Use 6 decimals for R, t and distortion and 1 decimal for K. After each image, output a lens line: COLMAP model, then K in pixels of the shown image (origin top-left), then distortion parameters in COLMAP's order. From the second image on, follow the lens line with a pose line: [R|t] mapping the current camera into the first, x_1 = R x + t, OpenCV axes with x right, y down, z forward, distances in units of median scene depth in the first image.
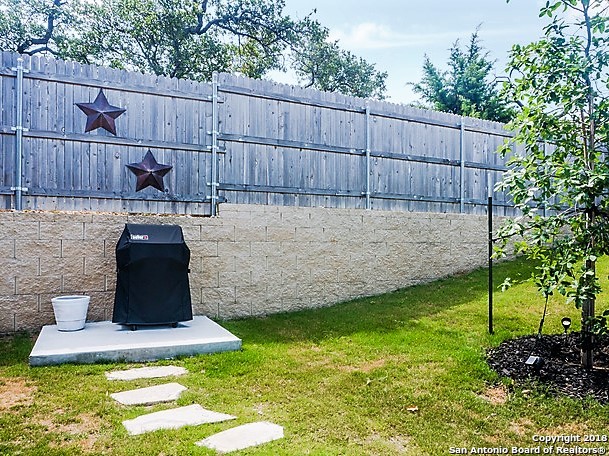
lens RADIAL K [[468.6, 0, 309.8], [0, 468.6, 230.5], [0, 0, 1]] dist [-0.009446, -0.001556]
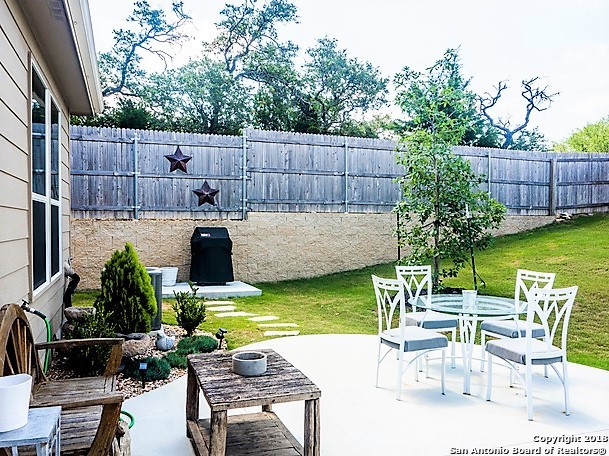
lens RADIAL K [[517.0, 0, 301.9], [0, 517.0, 228.2], [0, 0, 1]] dist [-0.000037, -0.001468]
pose [[0.997728, -0.000348, -0.067366, 0.113194], [0.002796, 0.999339, 0.036248, -0.066978], [0.067308, -0.036354, 0.997070, -0.769115]]
